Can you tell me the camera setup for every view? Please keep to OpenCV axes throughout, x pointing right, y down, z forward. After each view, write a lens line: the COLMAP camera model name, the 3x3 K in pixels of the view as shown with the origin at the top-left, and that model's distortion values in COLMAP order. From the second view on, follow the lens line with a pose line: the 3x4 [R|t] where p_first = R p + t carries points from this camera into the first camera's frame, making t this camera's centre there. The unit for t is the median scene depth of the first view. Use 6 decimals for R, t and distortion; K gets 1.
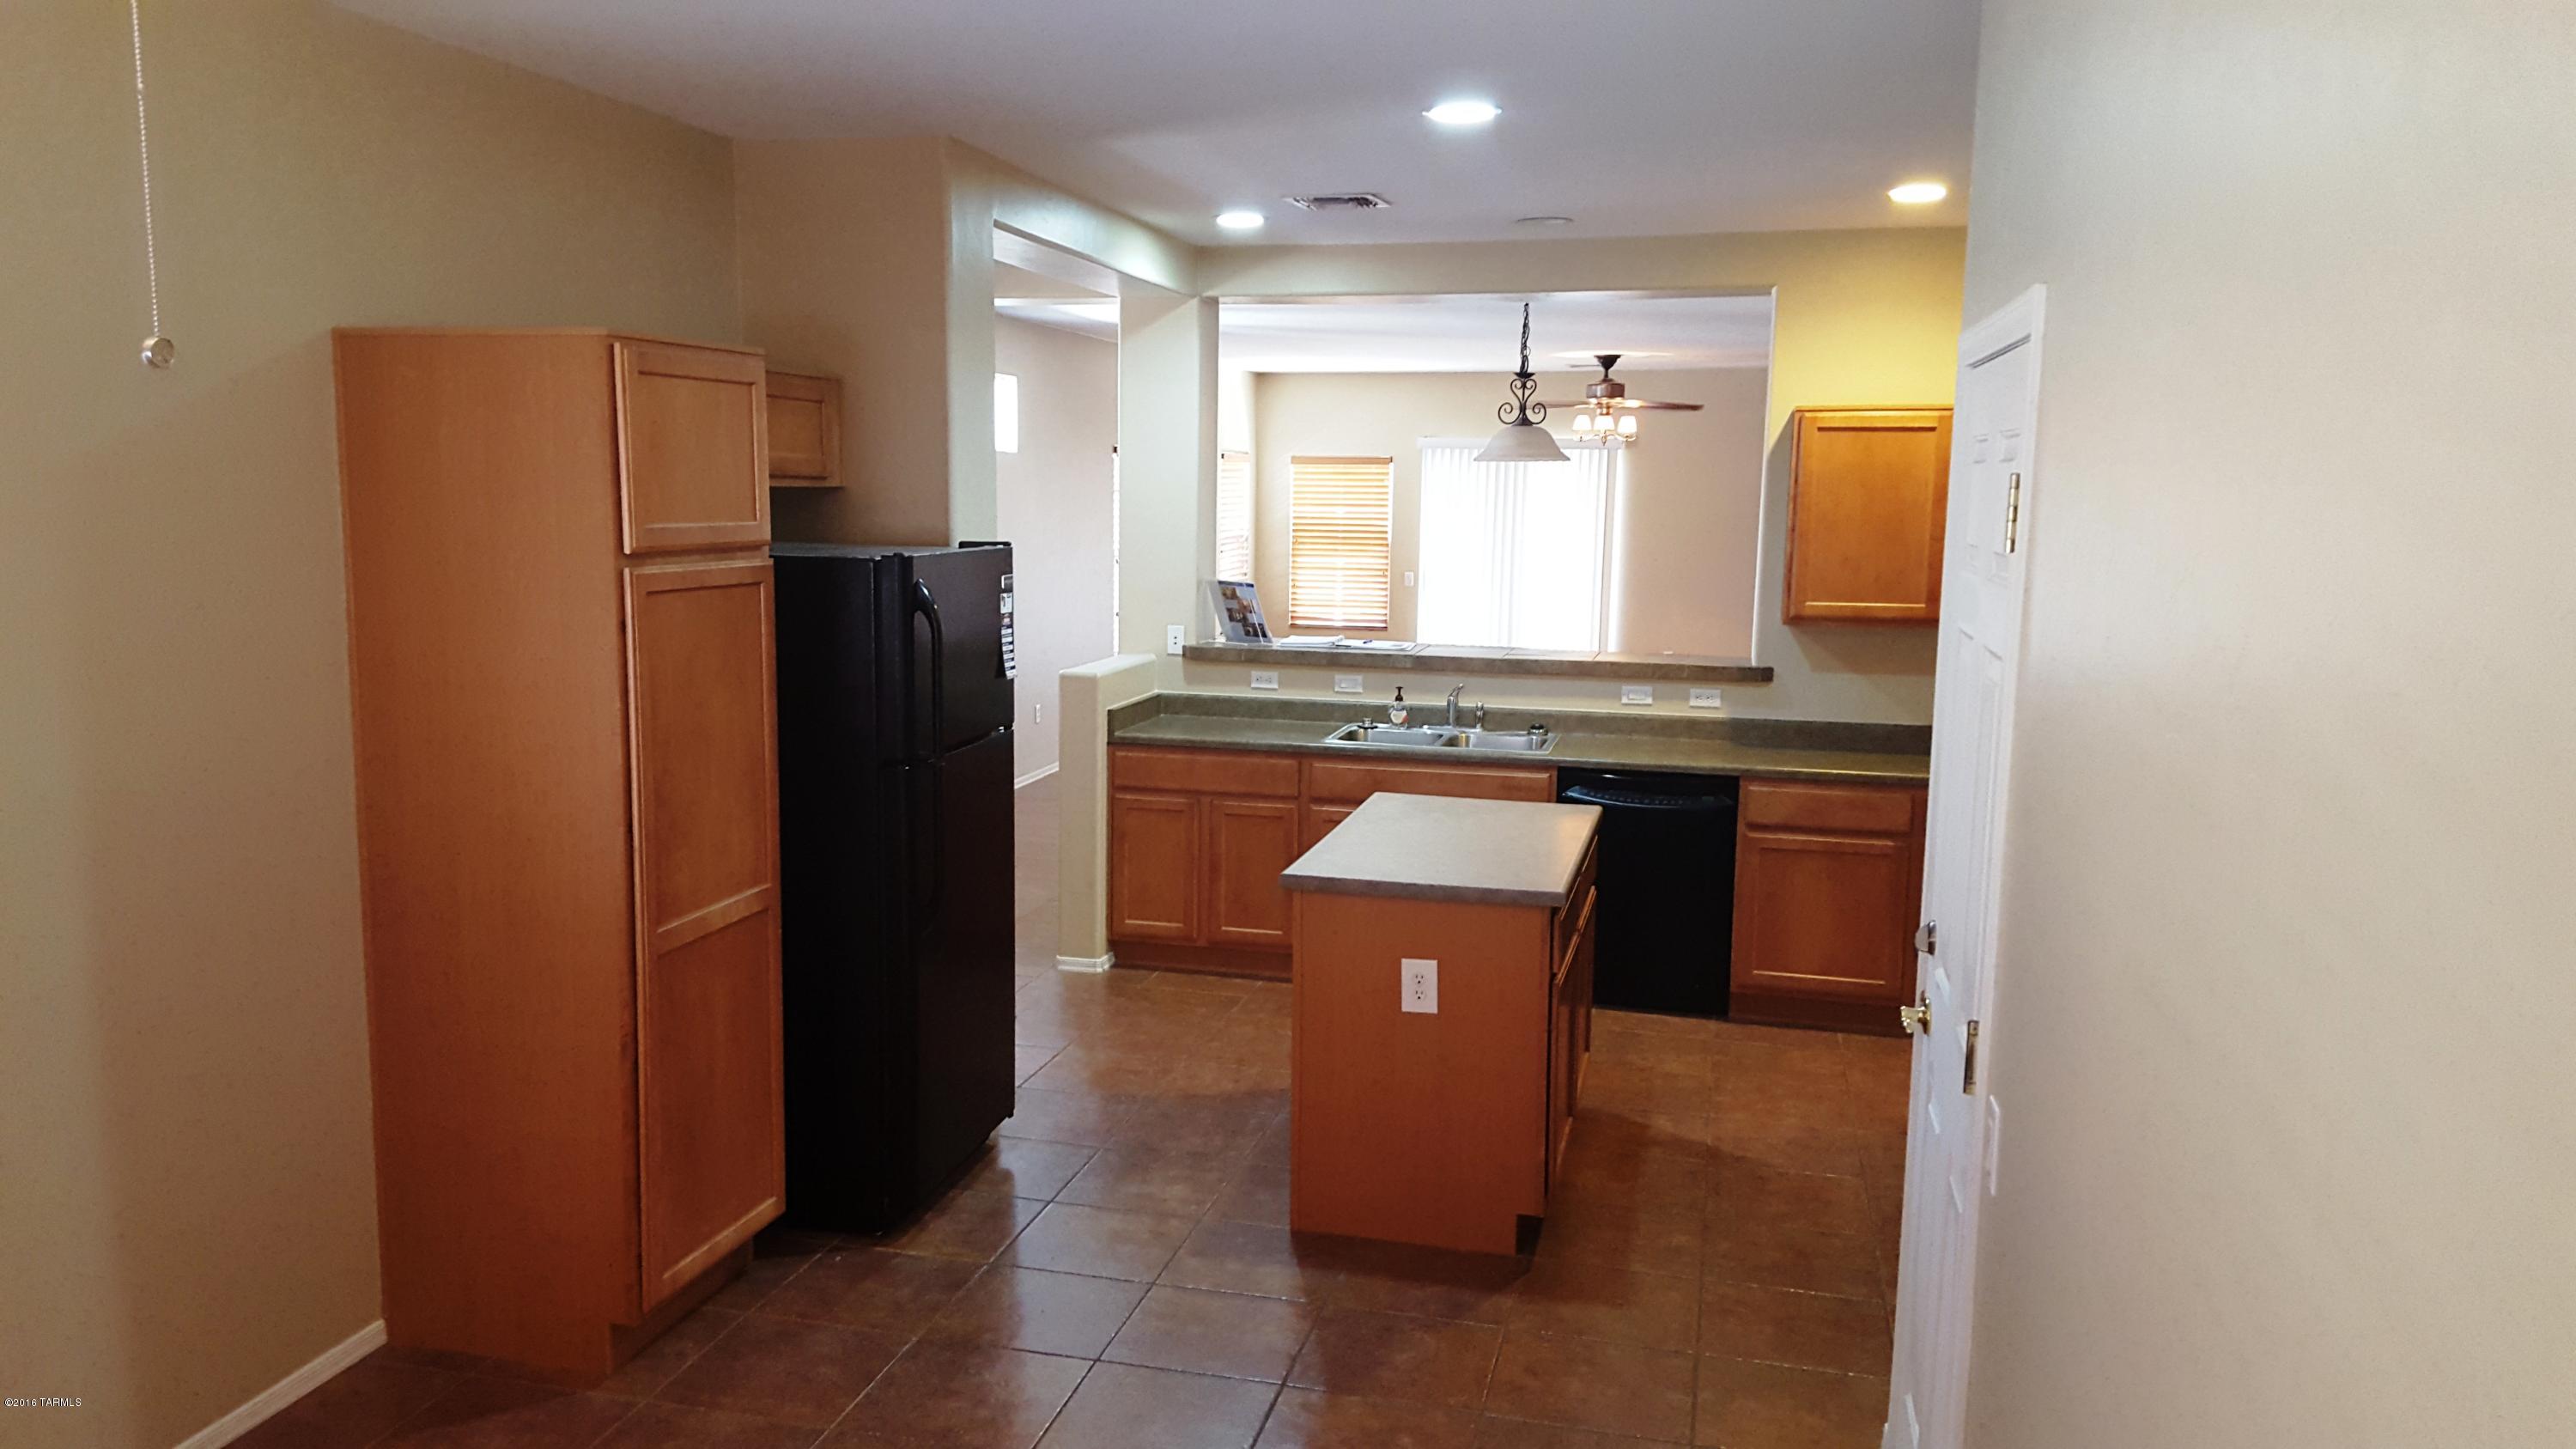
lens RADIAL K [[1915.3, 0, 1191.5], [0, 1915.3, 741.9], [0, 0, 1]] dist [0.183726, -0.313869]
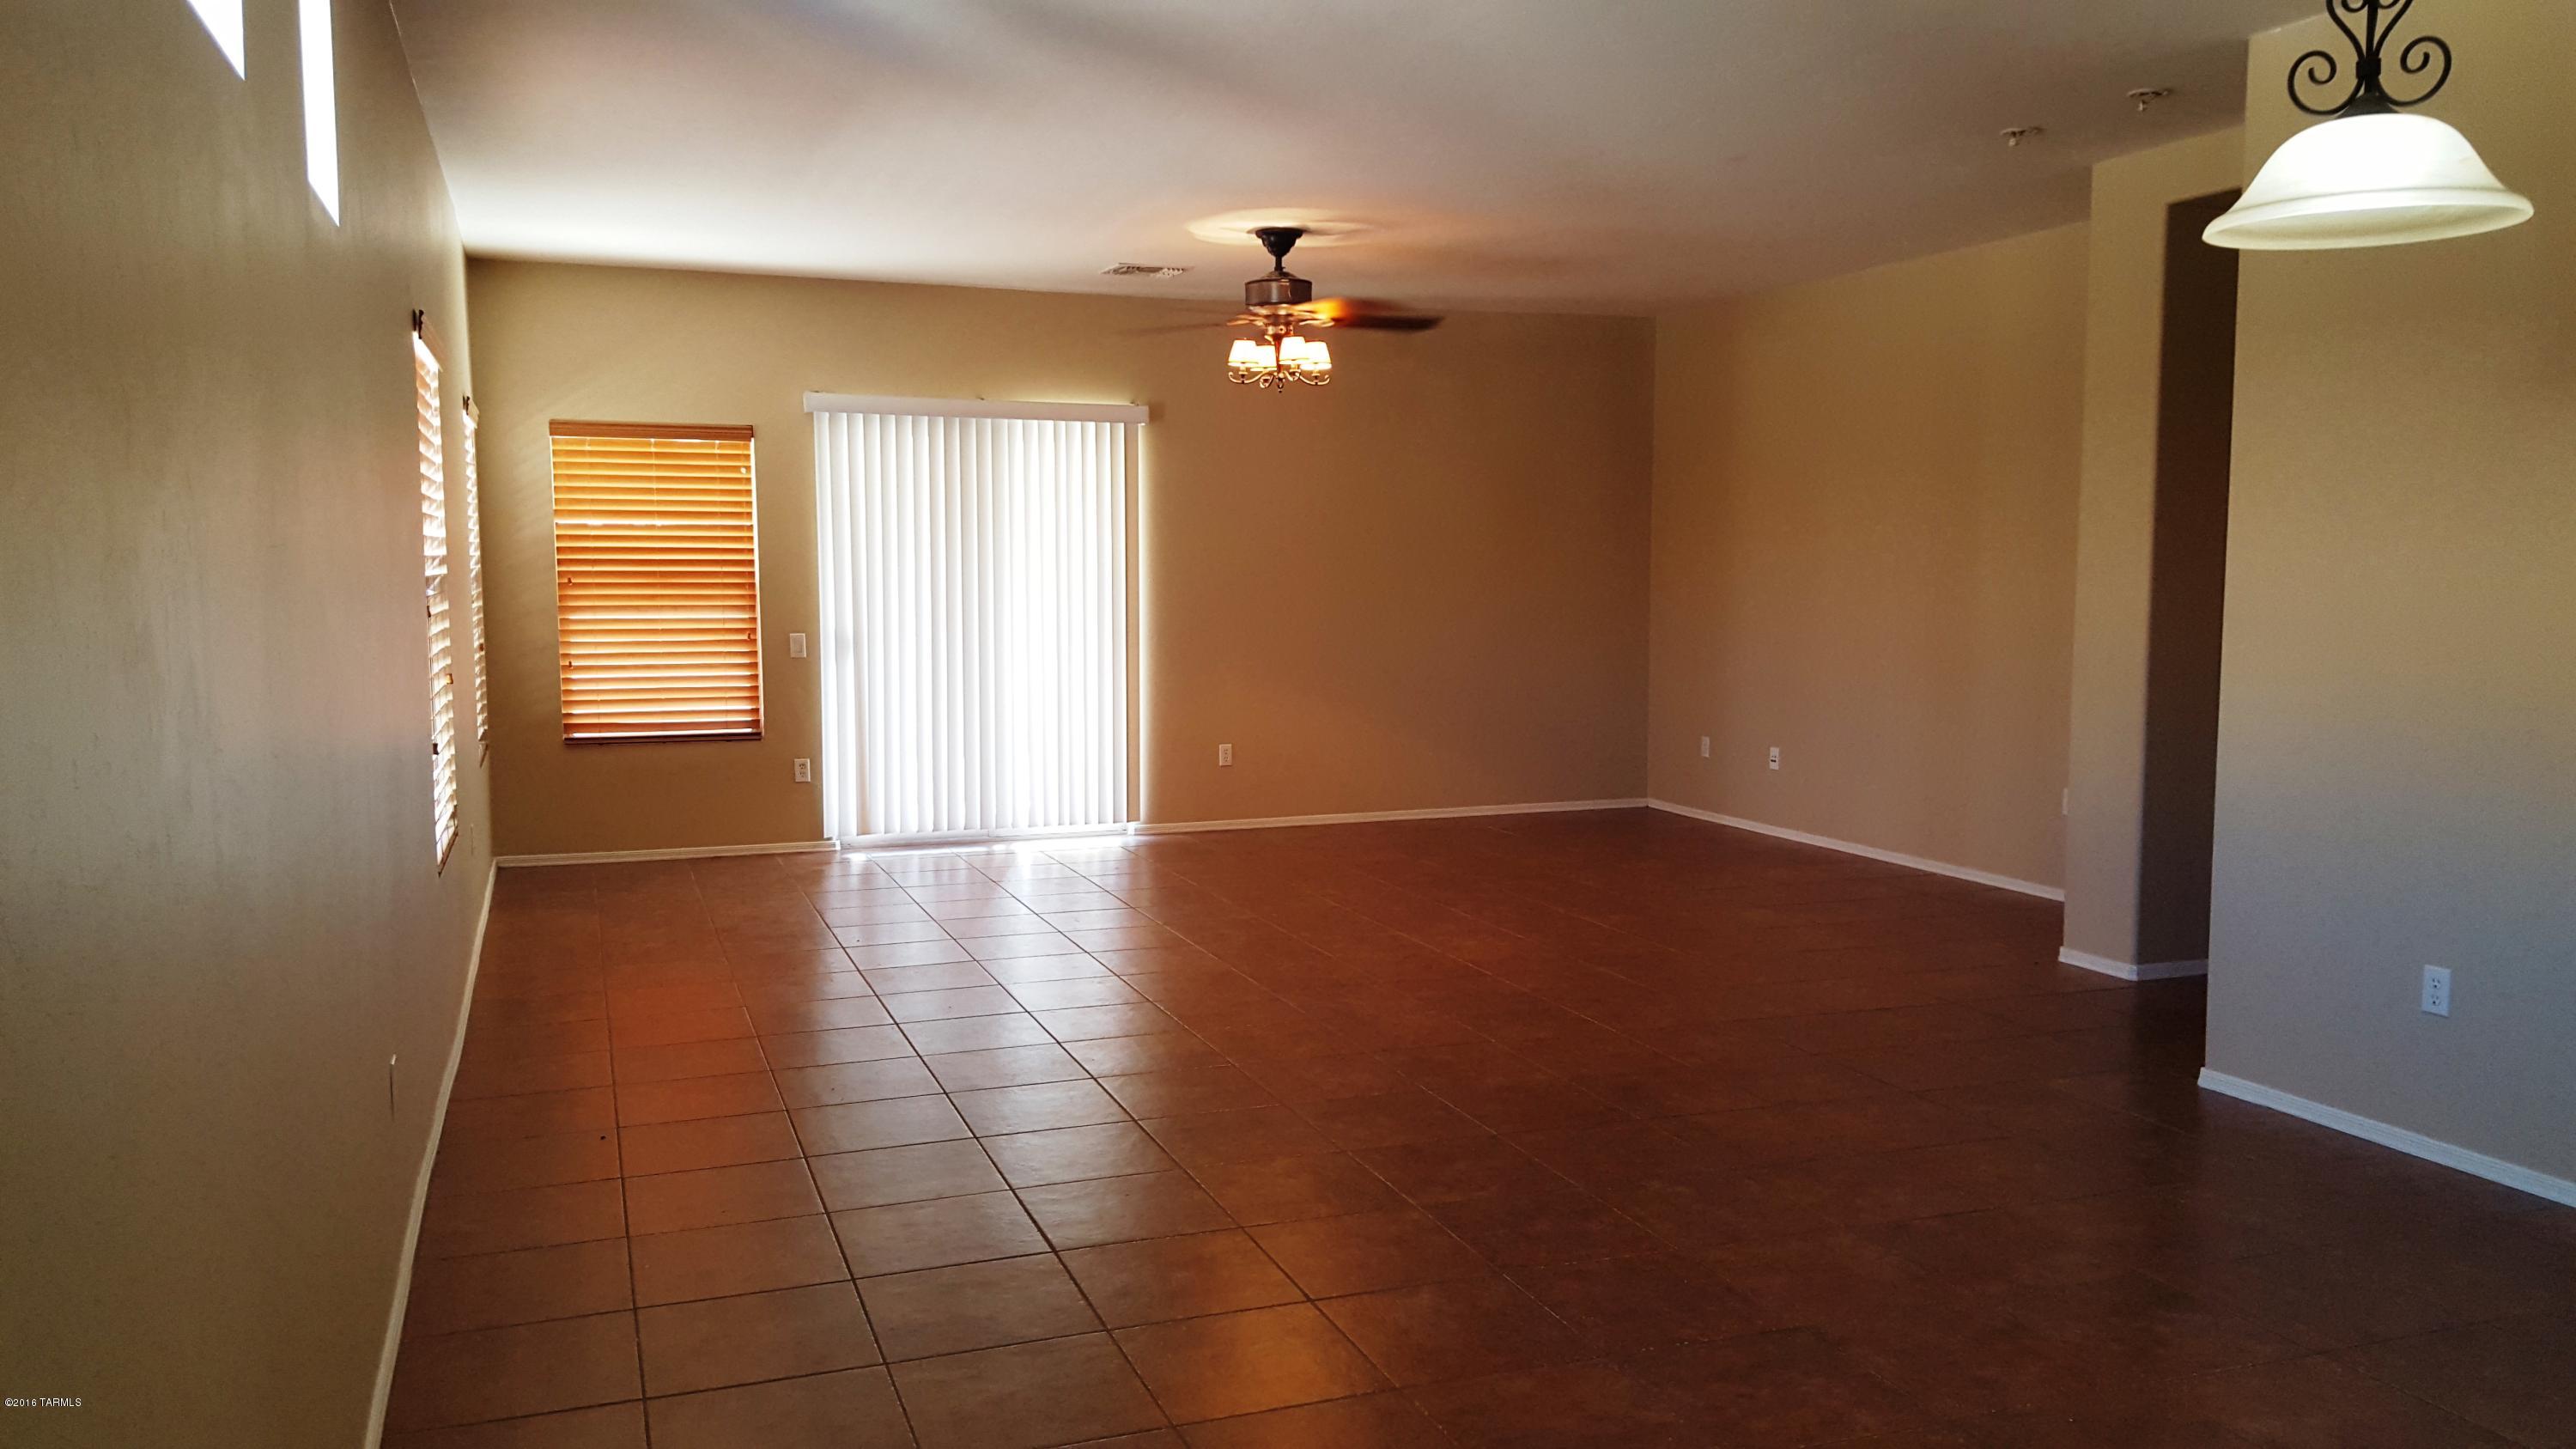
lens RADIAL K [[1894.8, 0, 1242.2], [0, 1894.8, 732.3], [0, 0, 1]] dist [0.186537, -0.295930]
pose [[0.811883, -0.067798, 0.579870, -0.248763], [0.092841, 0.995588, -0.013584, -0.093573], [-0.576391, 0.064864, 0.814596, 1.107050]]
